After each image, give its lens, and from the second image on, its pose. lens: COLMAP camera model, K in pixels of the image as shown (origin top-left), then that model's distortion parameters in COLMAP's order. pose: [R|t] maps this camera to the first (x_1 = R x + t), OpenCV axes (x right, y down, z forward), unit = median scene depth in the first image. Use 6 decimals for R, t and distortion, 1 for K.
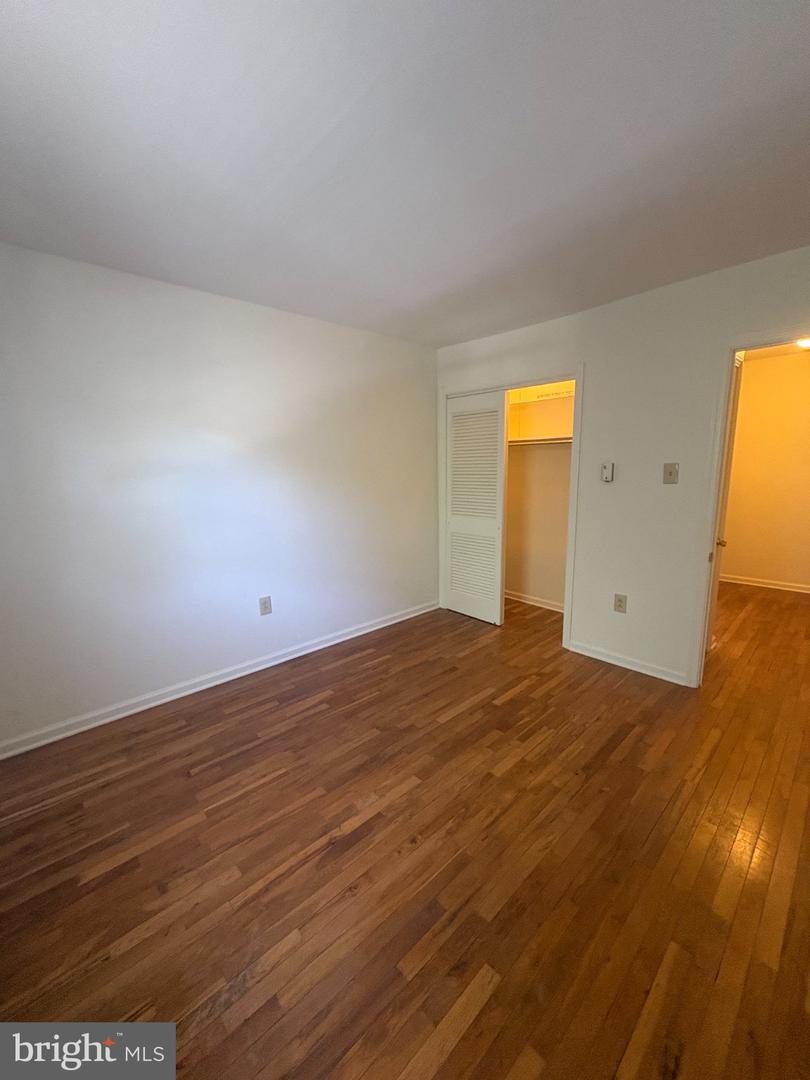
lens RADIAL K [[429.9, 0, 405.0], [0, 429.9, 540.0], [0, 0, 1]] dist [-0.000483, 0.000260]
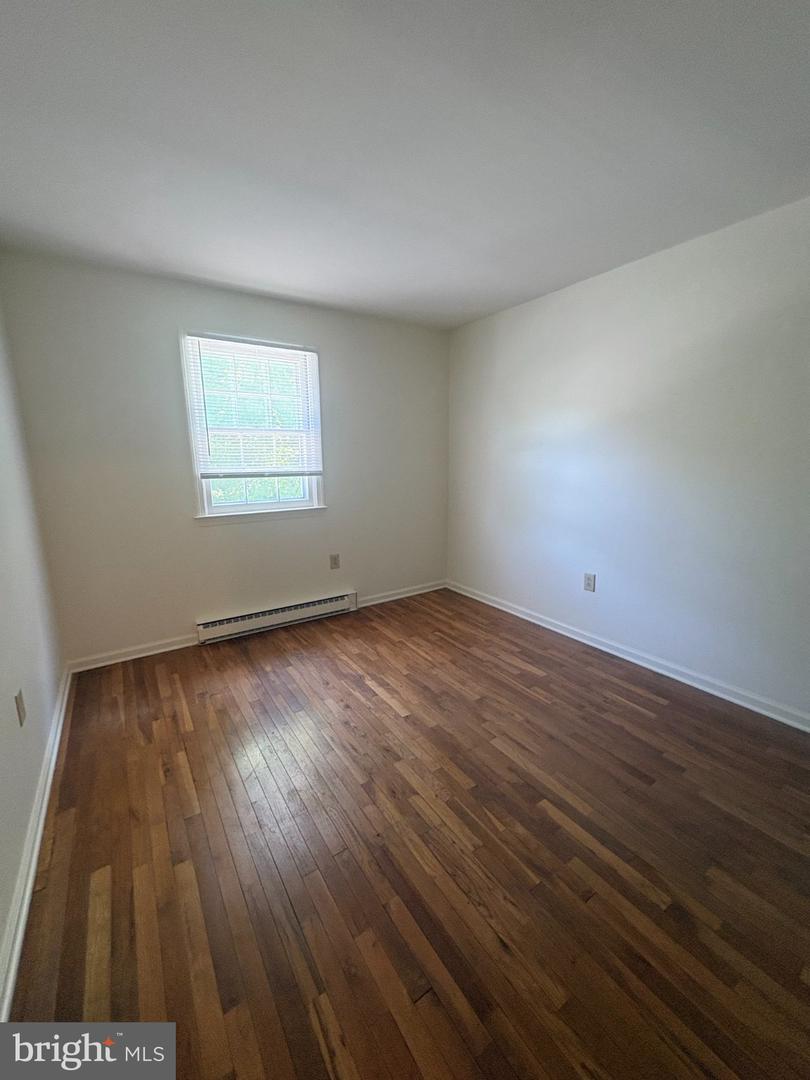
lens RADIAL K [[429.9, 0, 405.0], [0, 429.9, 540.0], [0, 0, 1]] dist [-0.000483, 0.000260]
pose [[-0.162804, 0.215597, -0.962815, 0.874703], [-0.157835, 0.957576, 0.241113, -0.145300], [0.973952, 0.191220, -0.121869, 0.880630]]
